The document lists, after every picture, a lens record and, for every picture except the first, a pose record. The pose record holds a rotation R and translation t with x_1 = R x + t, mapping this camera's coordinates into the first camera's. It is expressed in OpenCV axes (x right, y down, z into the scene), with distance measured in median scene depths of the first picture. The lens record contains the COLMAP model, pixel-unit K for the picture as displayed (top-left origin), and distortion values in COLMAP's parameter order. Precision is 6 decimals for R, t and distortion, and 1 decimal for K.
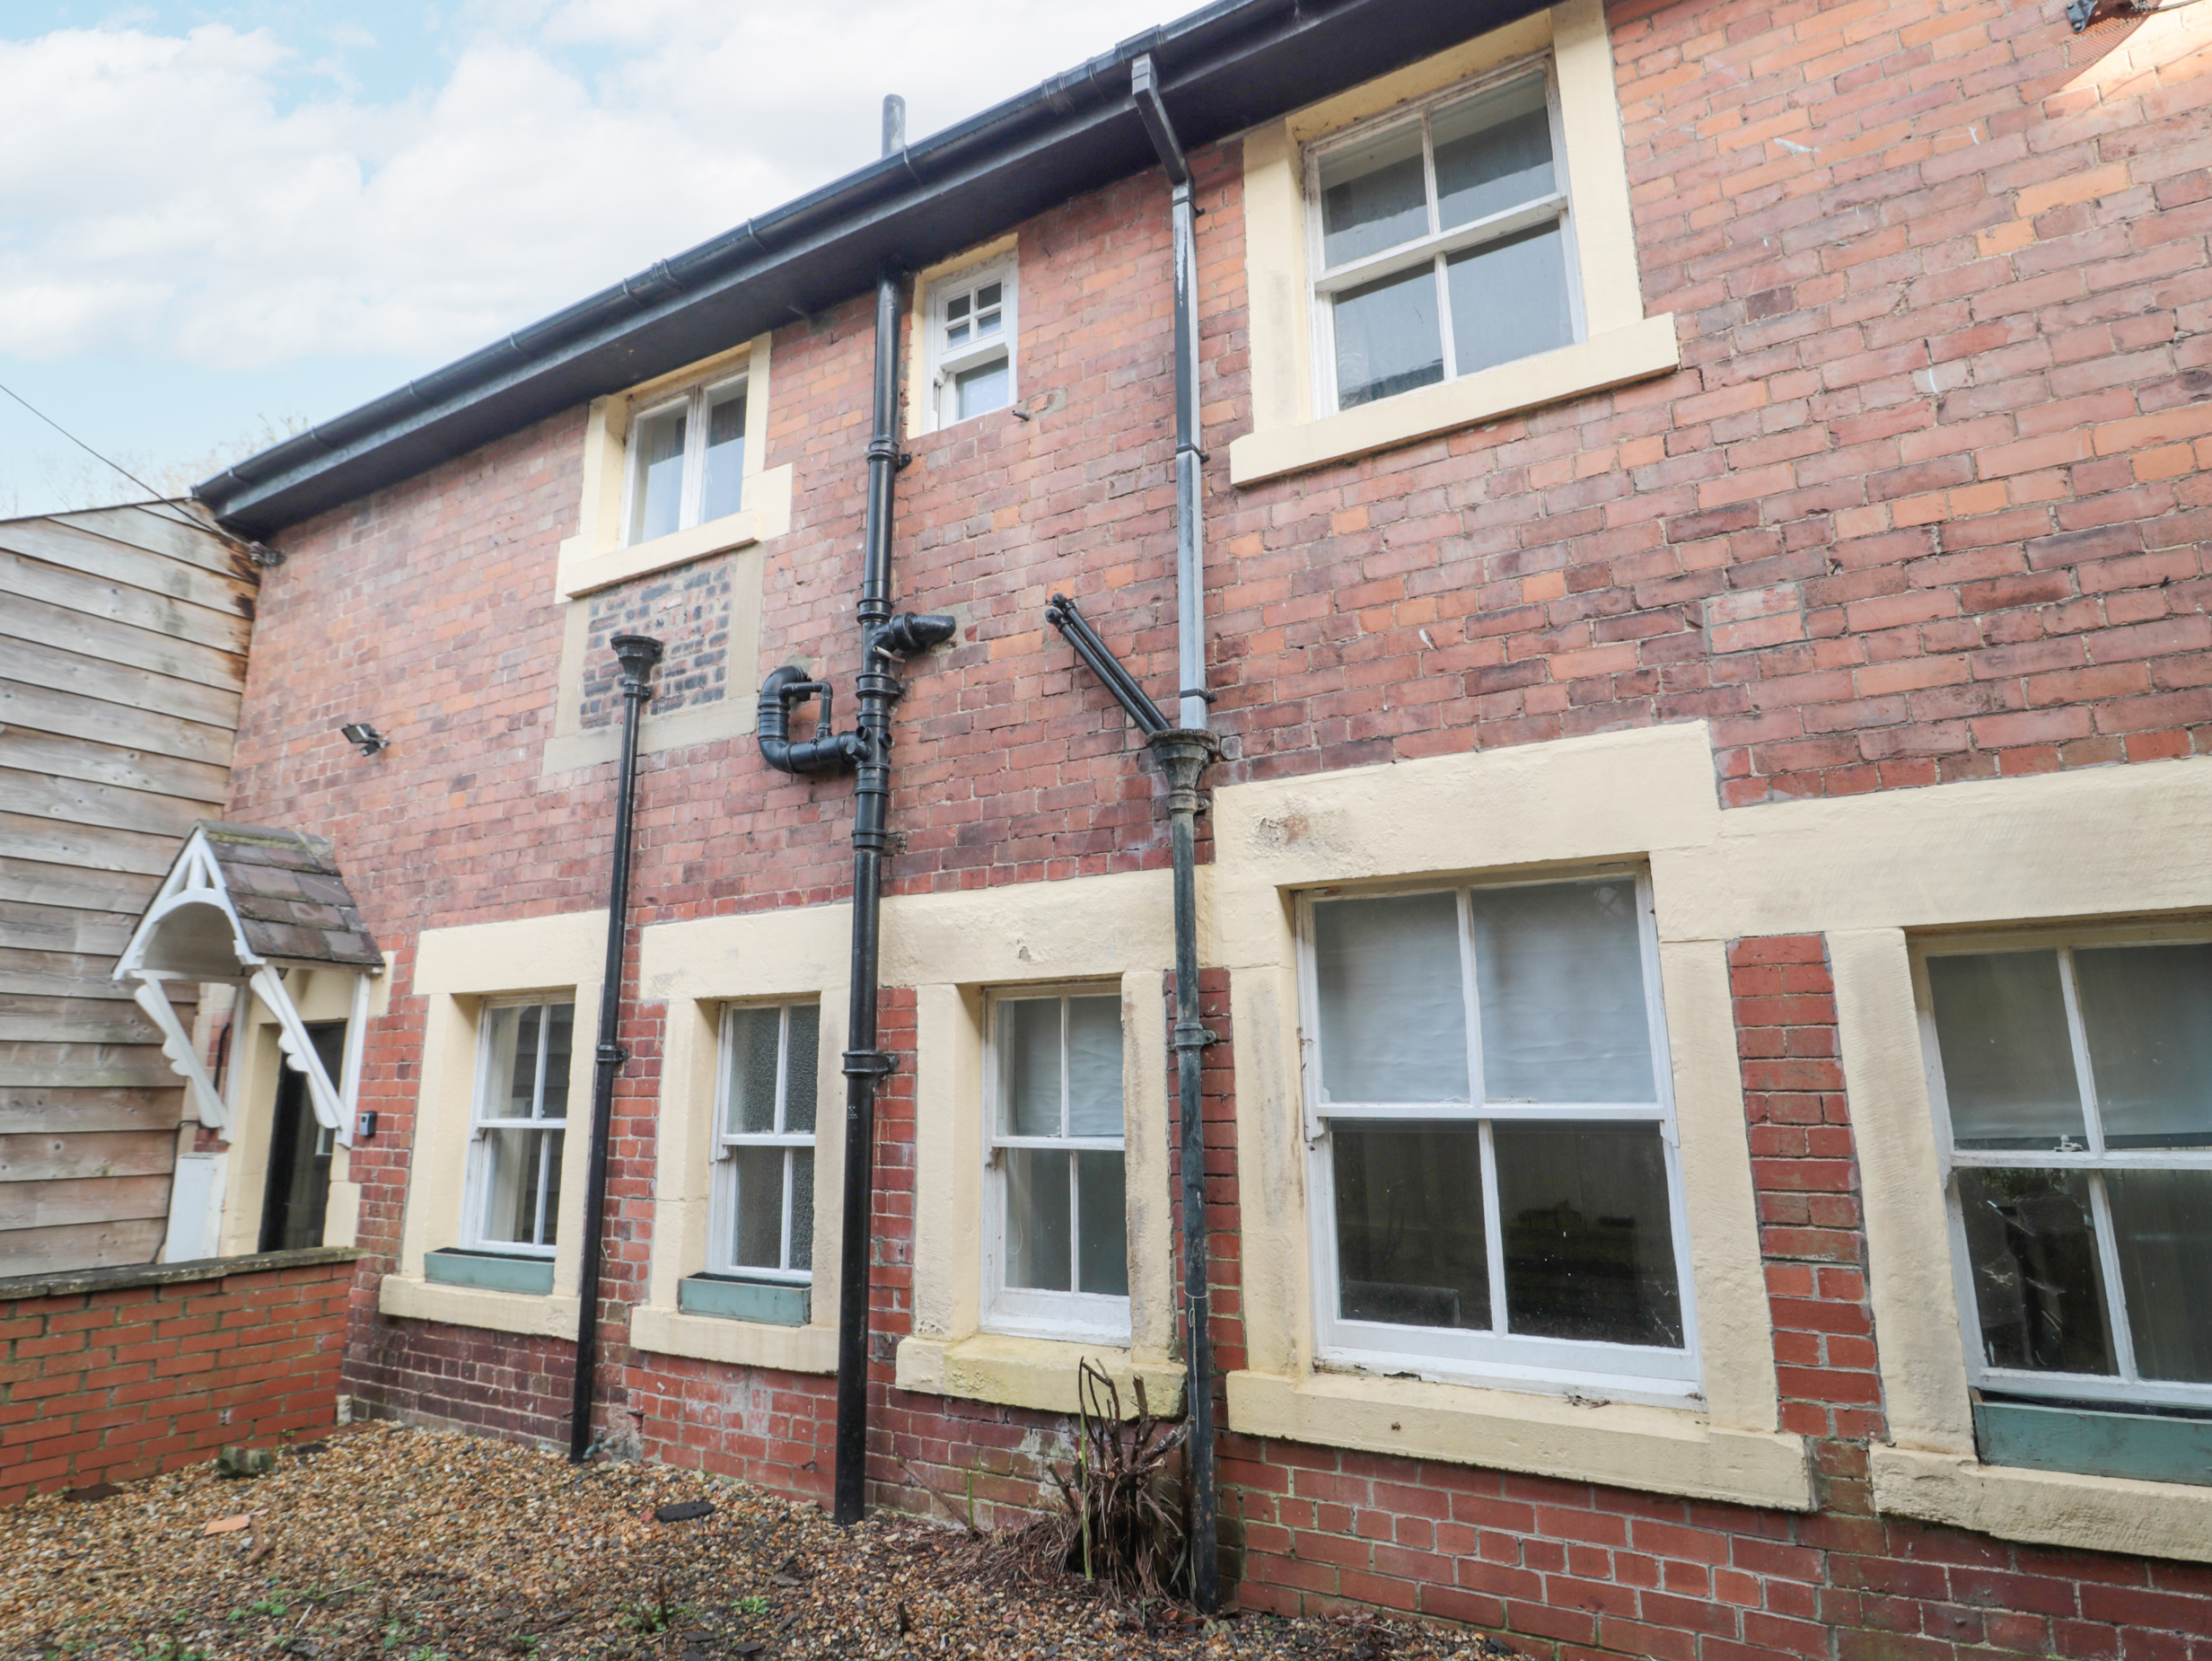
lens RADIAL K [[1244.3, 0, 1107.3], [0, 1244.3, 829.6], [0, 0, 1]] dist [-0.004978, -0.006351]
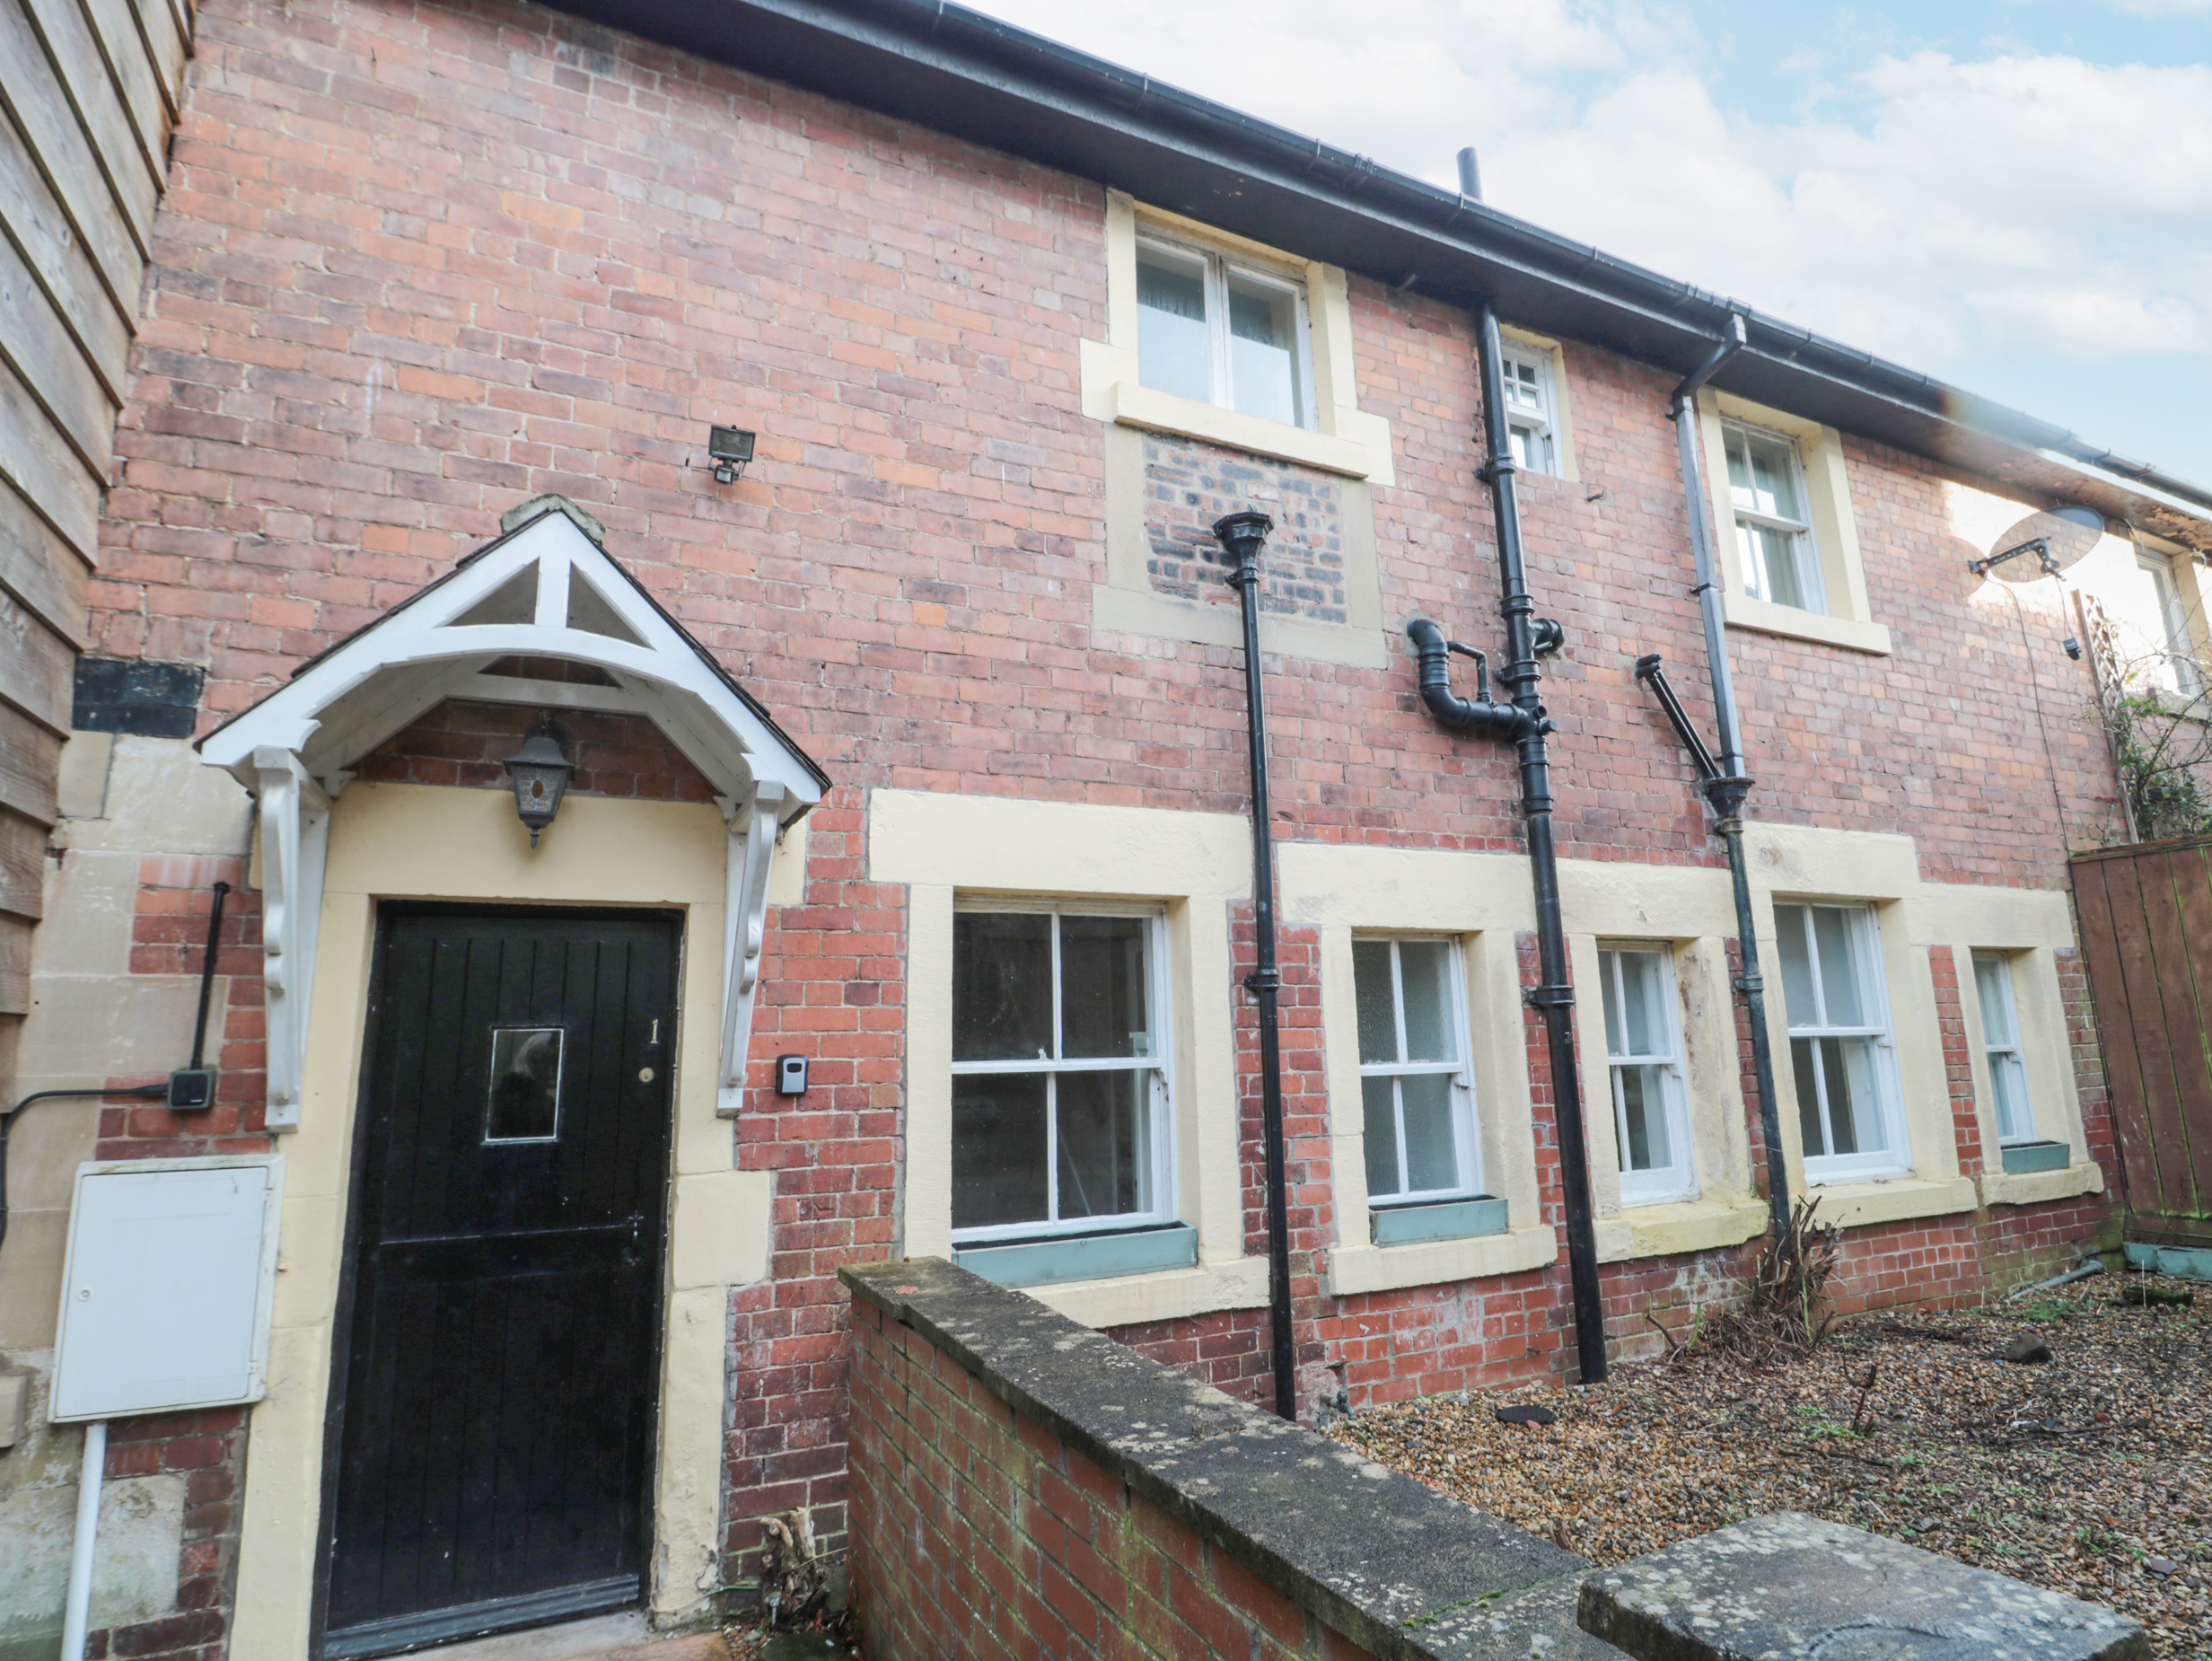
lens RADIAL K [[1143.0, 0, 1097.0], [0, 1143.0, 822.8], [0, 0, 1]] dist [-0.004943, -0.001291]
pose [[0.576741, 0.150002, 0.803038, -1.190973], [-0.155302, 0.985204, -0.072492, 0.153991], [-0.802030, -0.082904, 0.591503, 0.648591]]
